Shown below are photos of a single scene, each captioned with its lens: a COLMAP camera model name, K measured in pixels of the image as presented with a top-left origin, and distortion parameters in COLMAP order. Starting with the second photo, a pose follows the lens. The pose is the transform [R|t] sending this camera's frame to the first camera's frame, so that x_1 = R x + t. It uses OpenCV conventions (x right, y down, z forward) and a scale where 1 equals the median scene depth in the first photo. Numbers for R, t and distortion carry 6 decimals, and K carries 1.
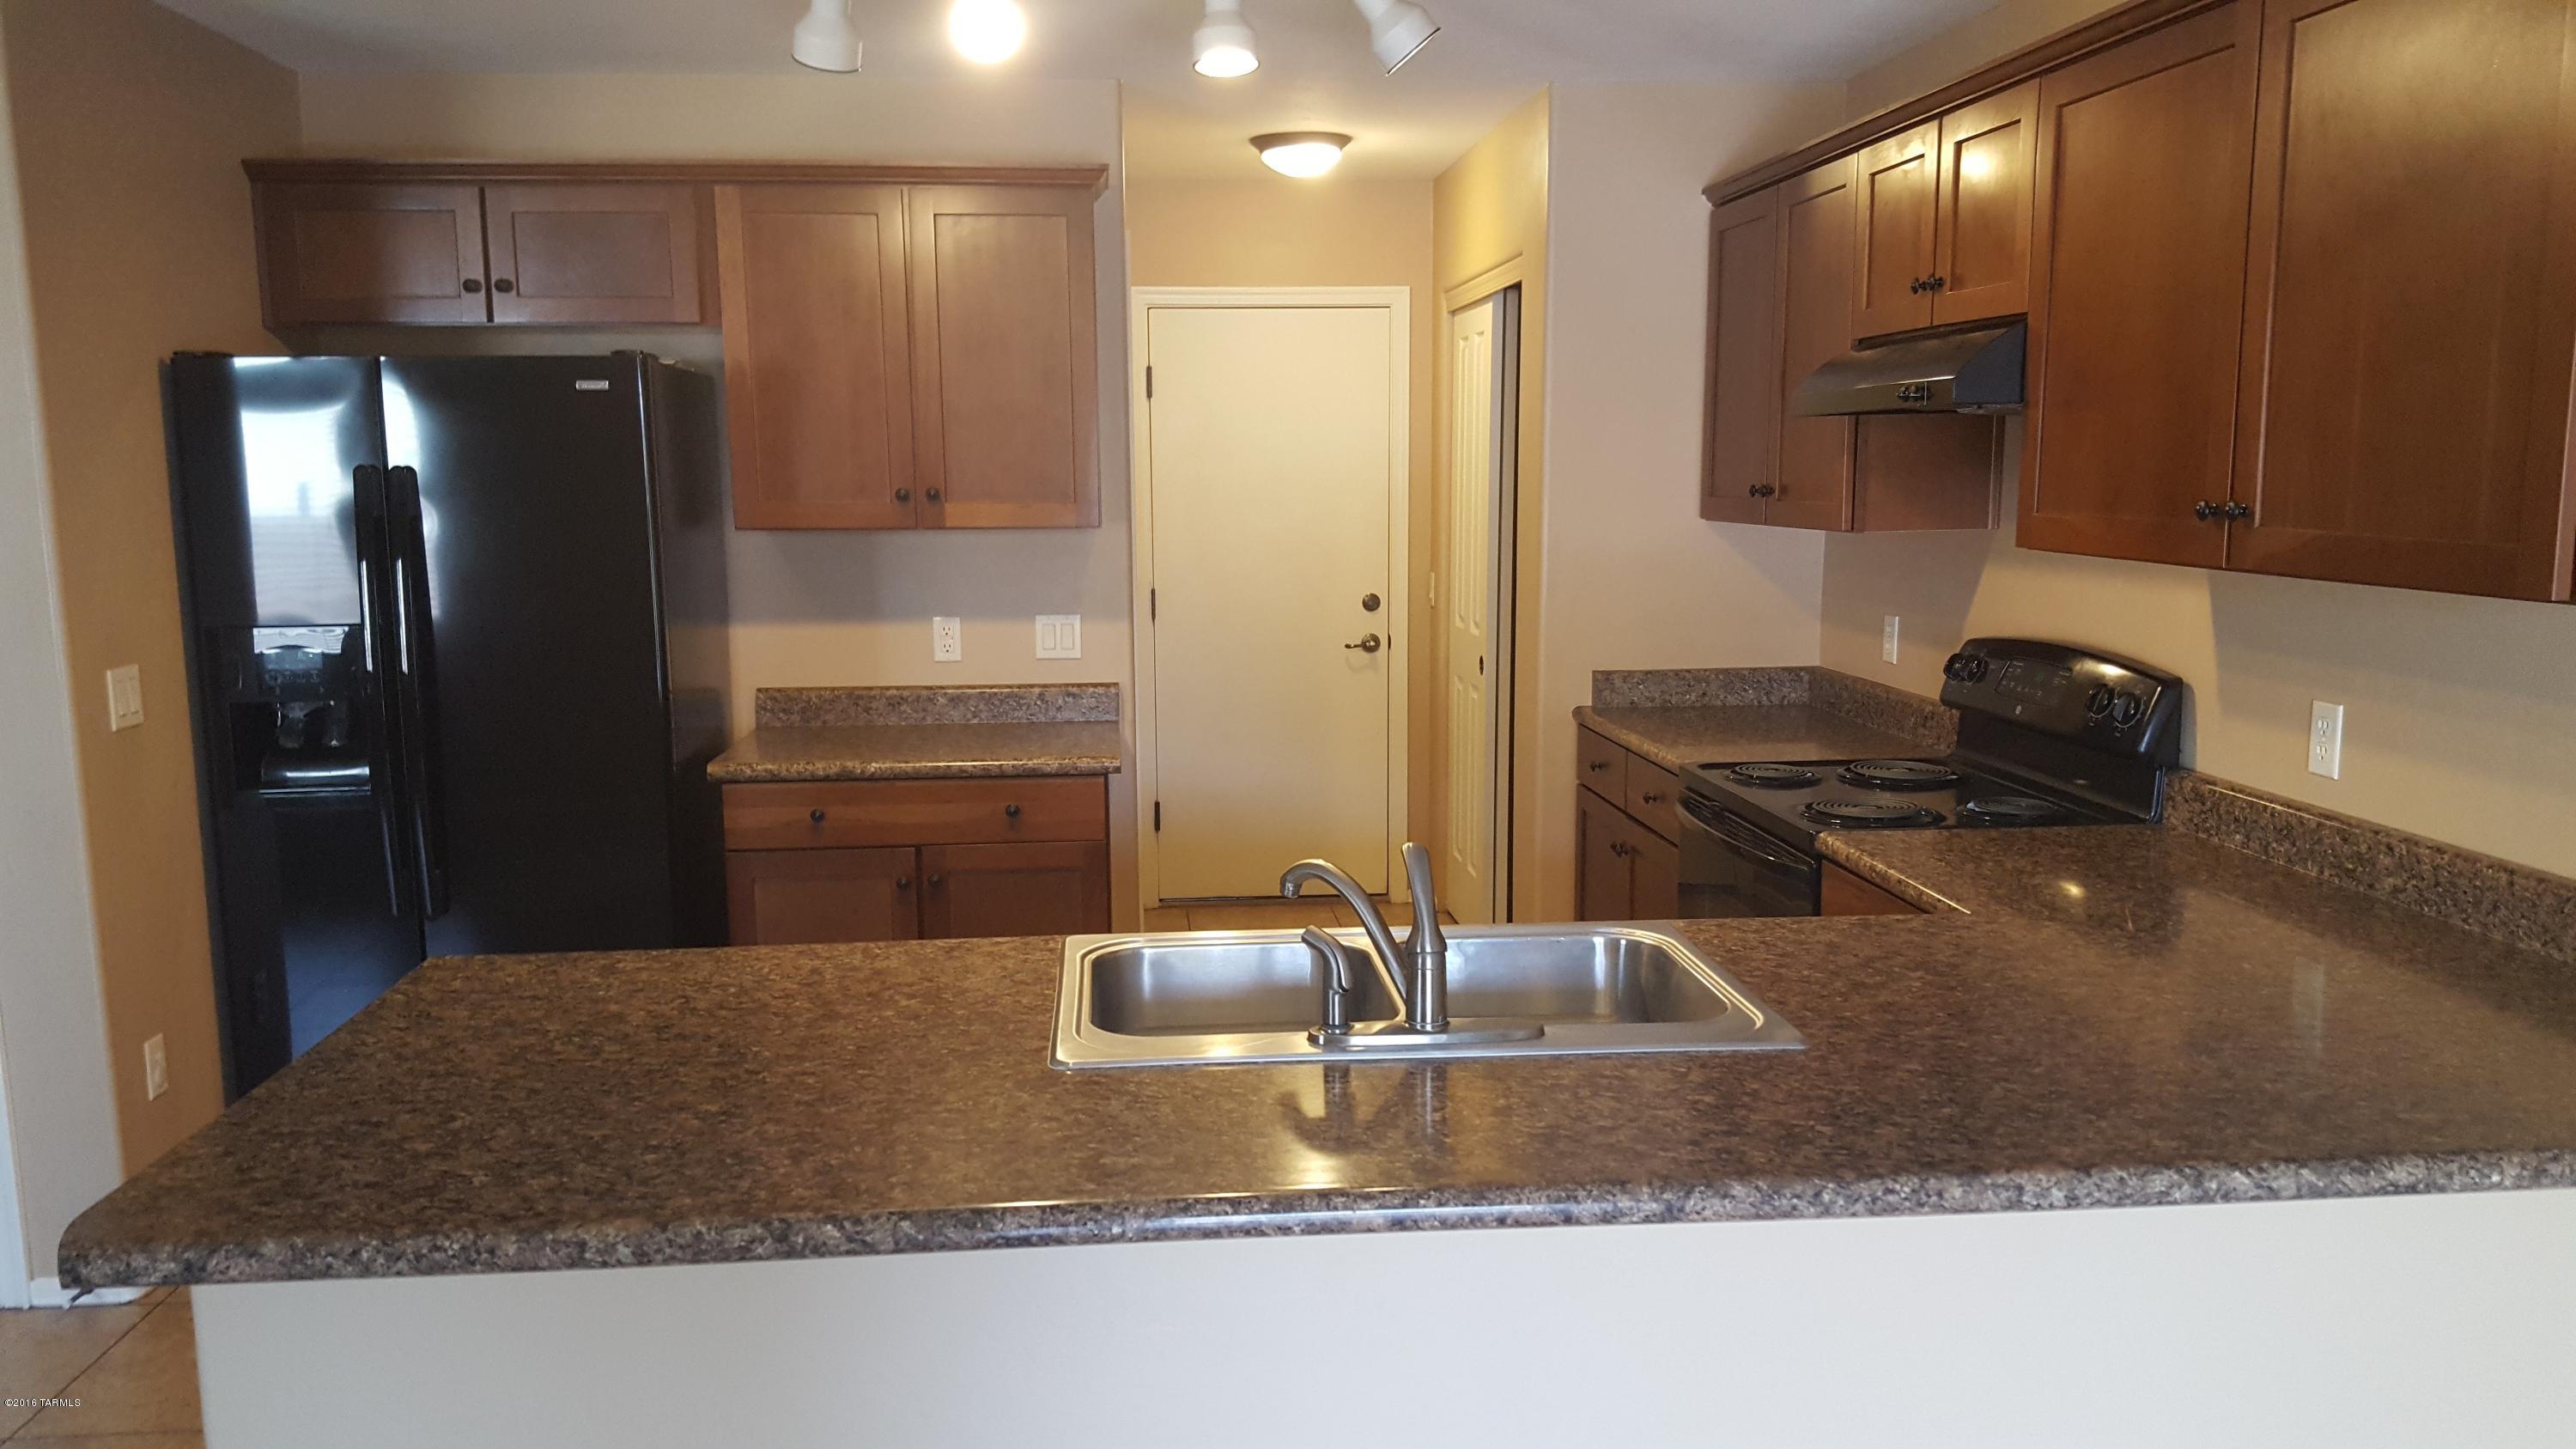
lens RADIAL K [[1871.2, 0, 1275.1], [0, 1871.2, 766.6], [0, 0, 1]] dist [0.112838, -0.177041]
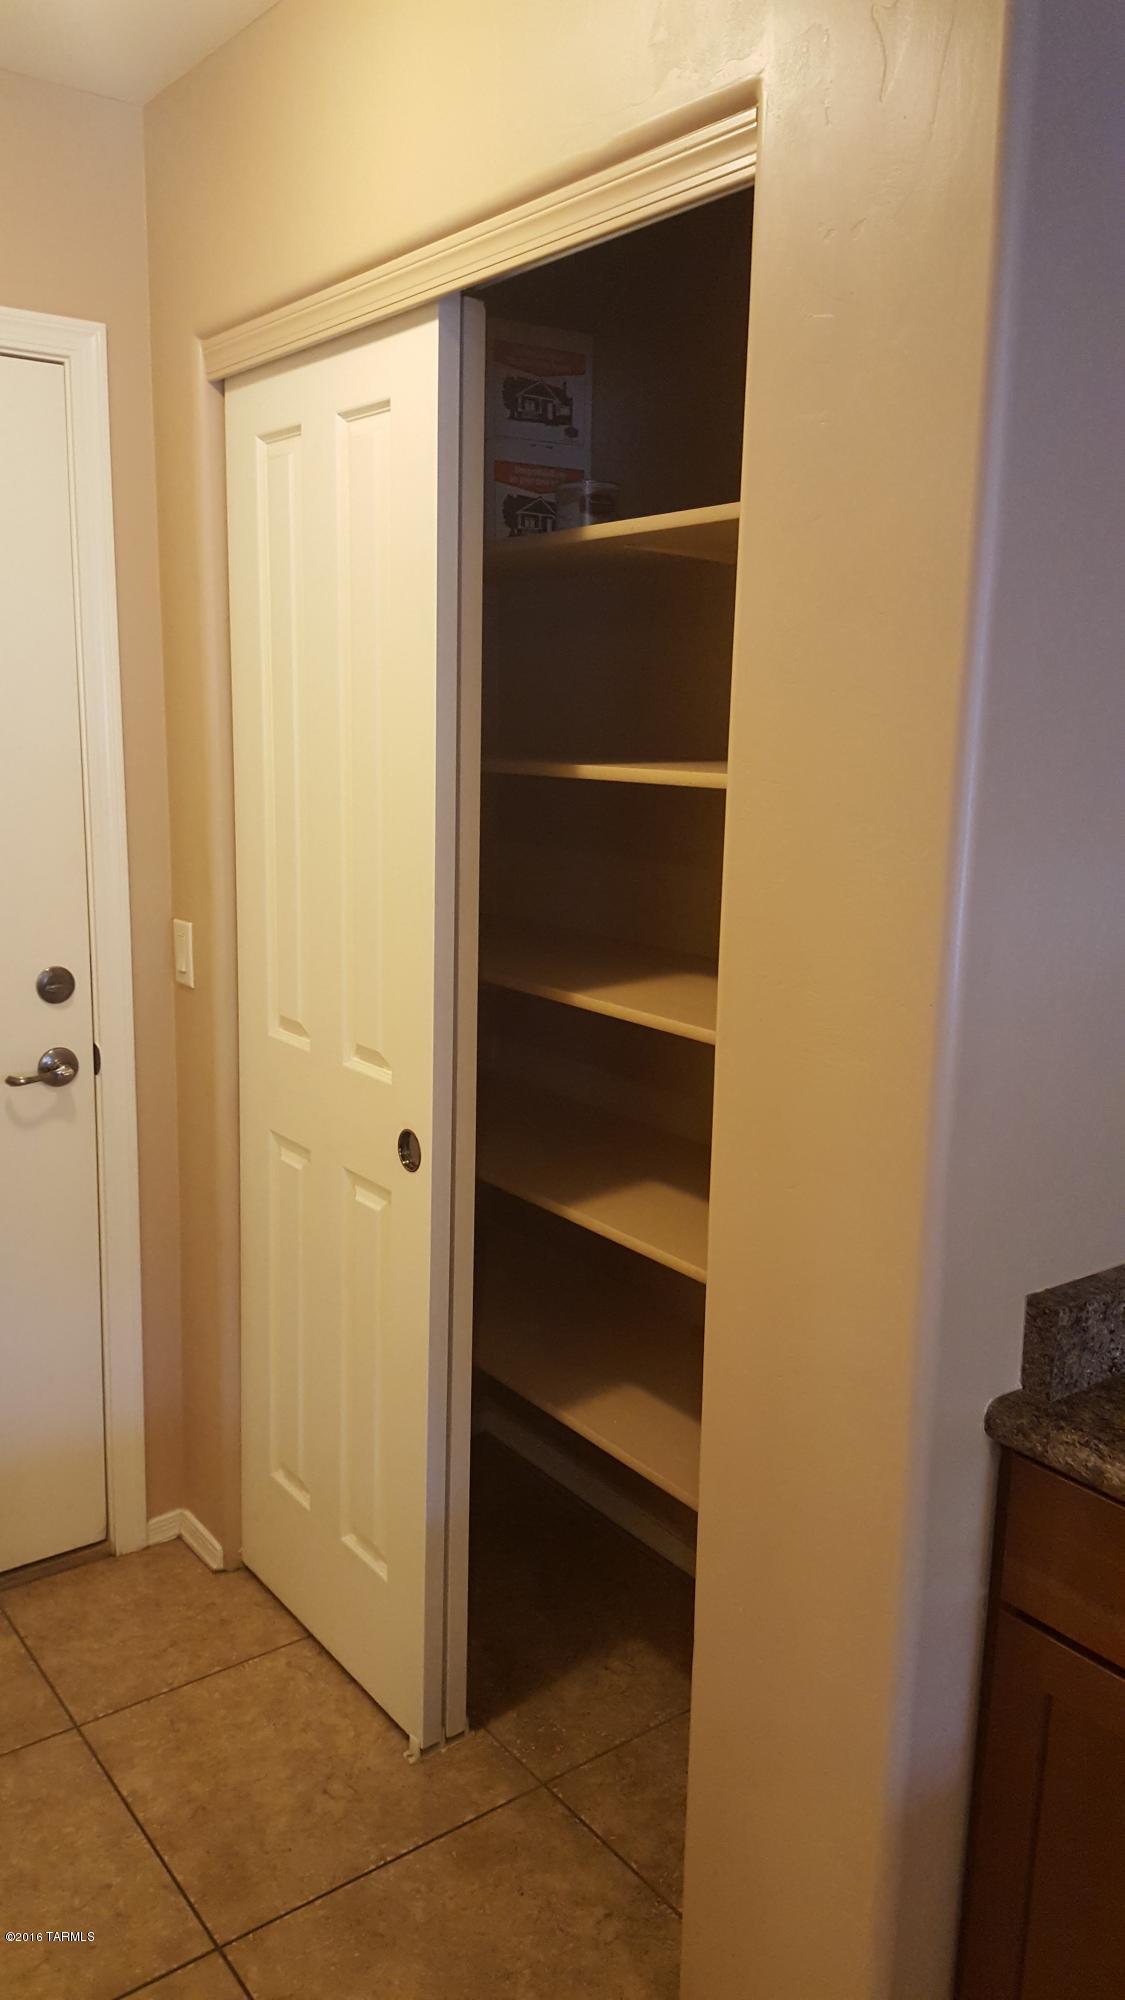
lens RADIAL K [[1452.5, 0, 562.5], [0, 1452.5, 1000.0], [0, 0, 1]] dist [0.112838, -0.177041]
pose [[0.849582, -0.073550, 0.522304, -0.052797], [0.056213, 0.997216, 0.048989, -0.138616], [-0.524453, -0.012260, 0.851351, 0.883327]]
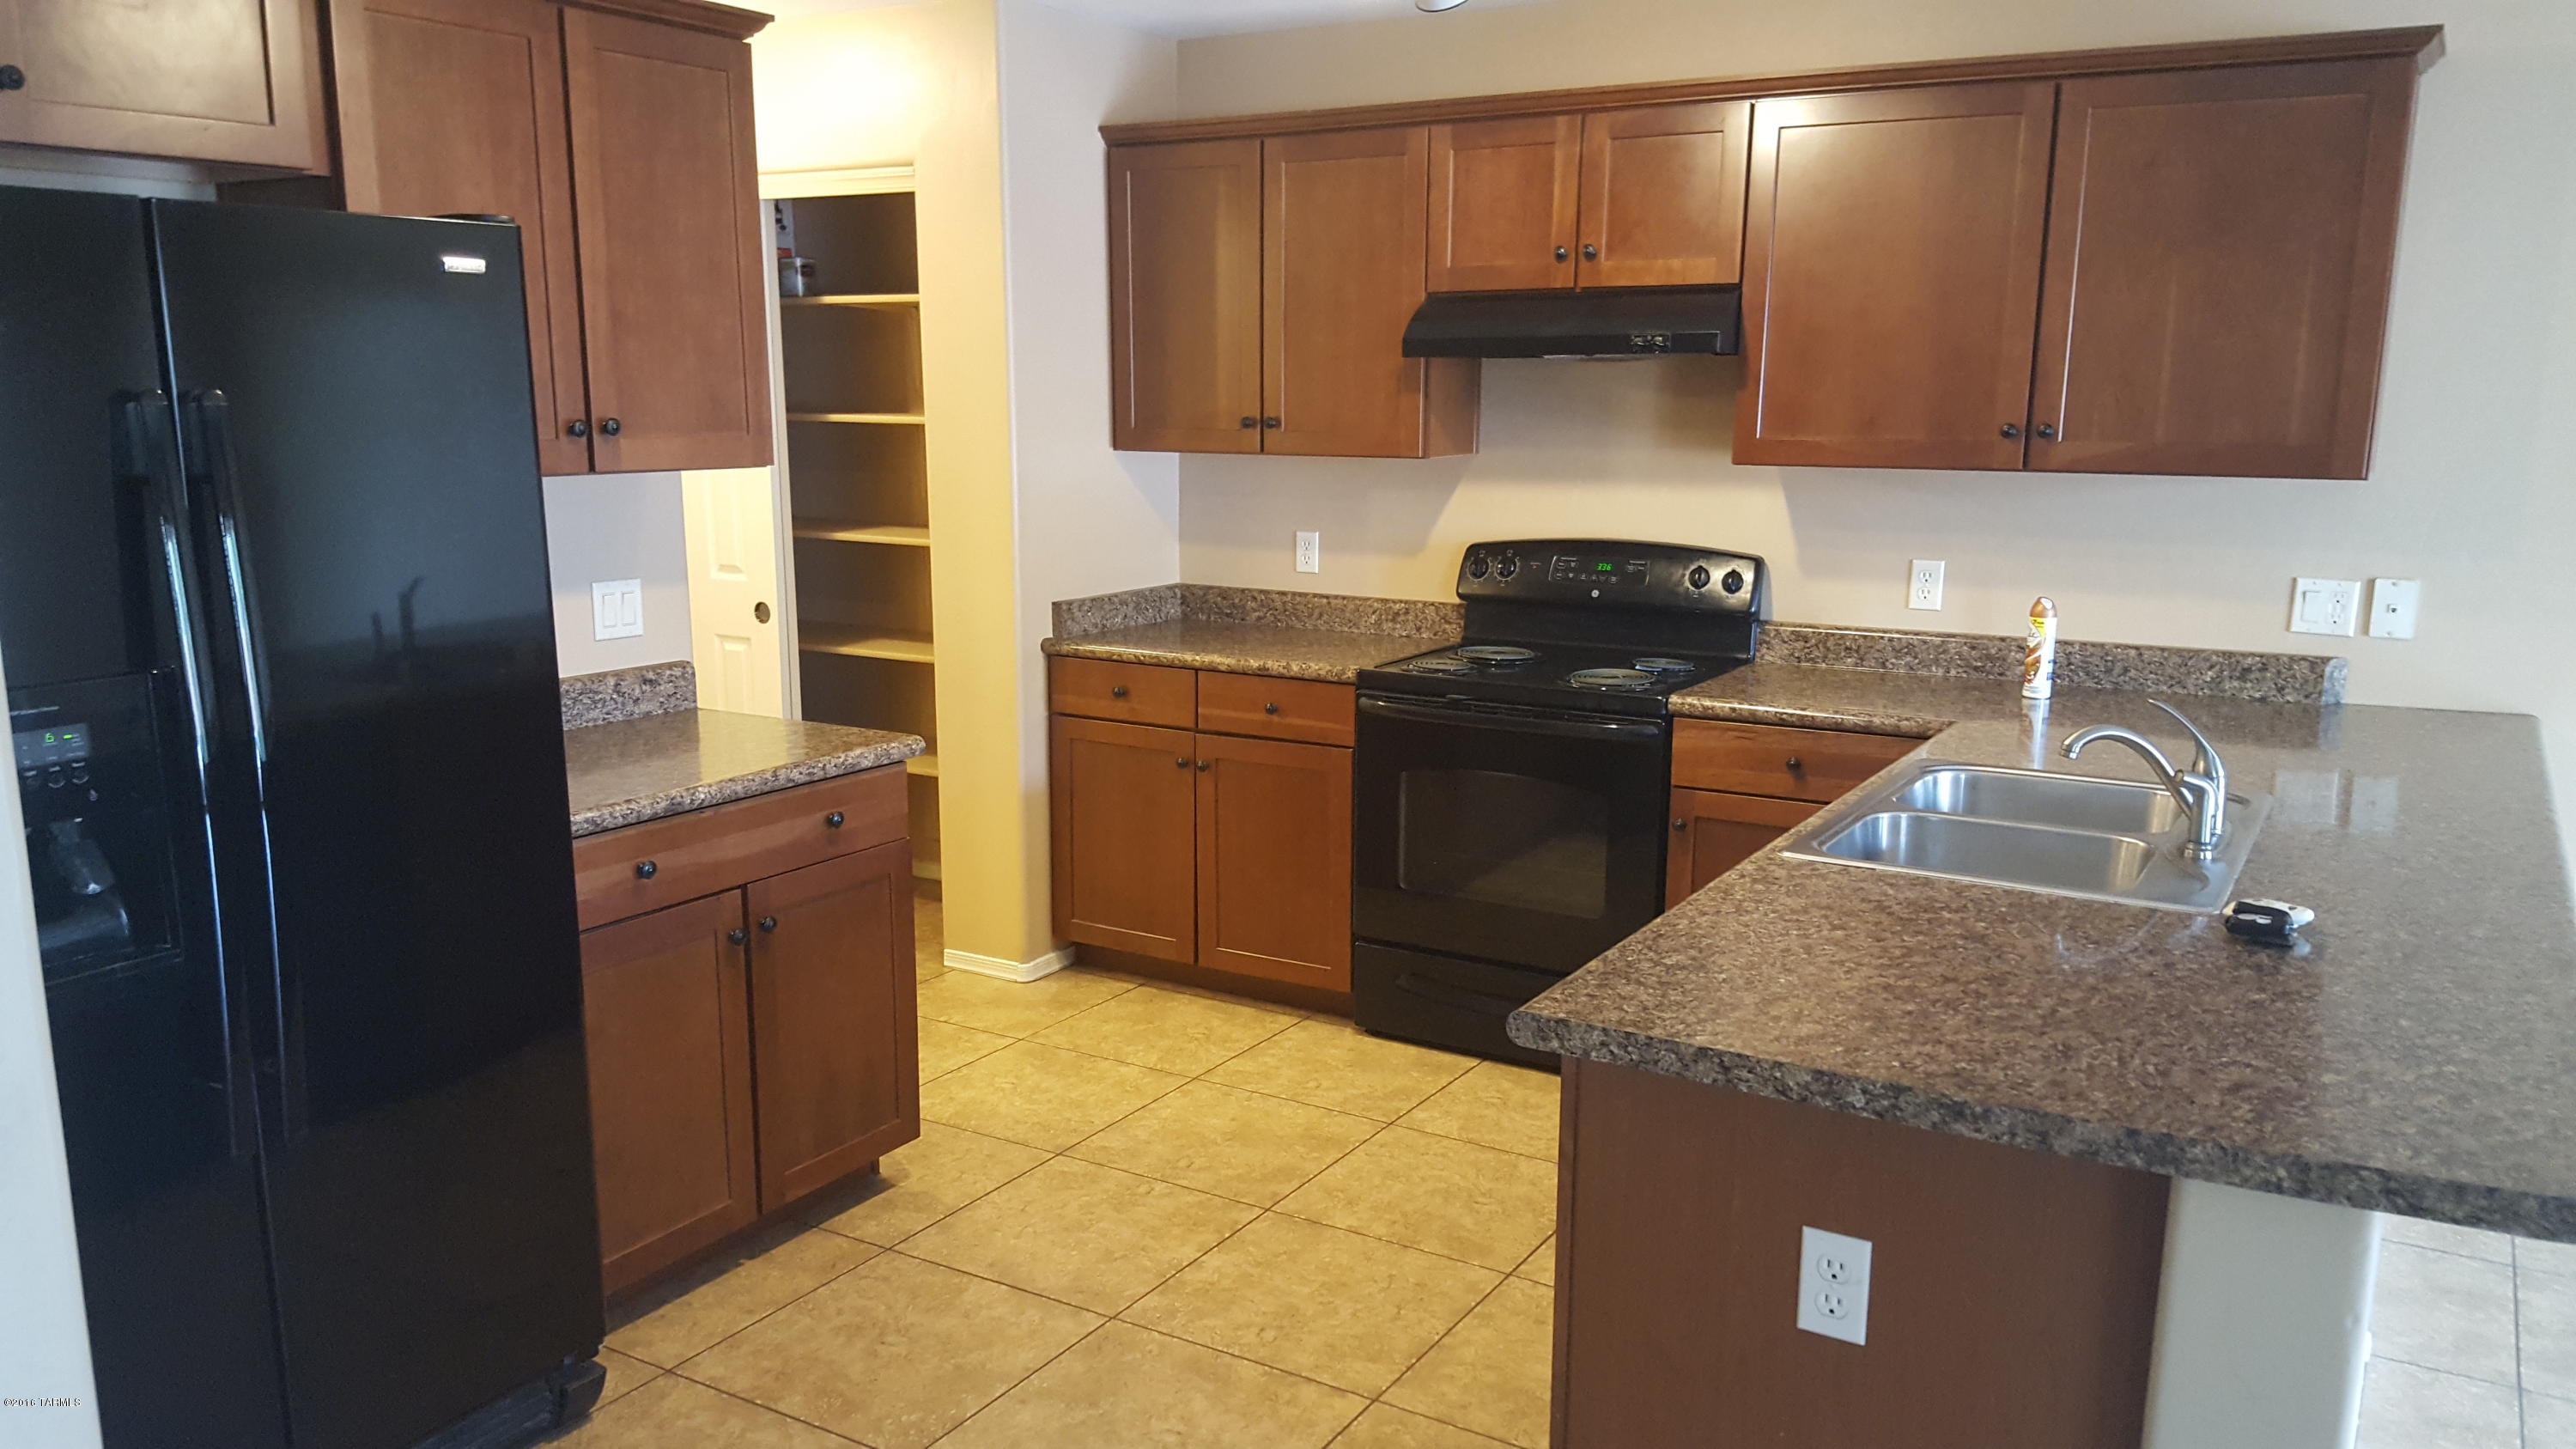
lens RADIAL K [[1871.2, 0, 1275.1], [0, 1871.2, 766.6], [0, 0, 1]] dist [0.112838, -0.177041]
pose [[0.591984, -0.149580, 0.791947, -0.621073], [0.119537, 0.988054, 0.097266, -0.051678], [-0.797035, 0.037087, 0.602793, 0.330675]]
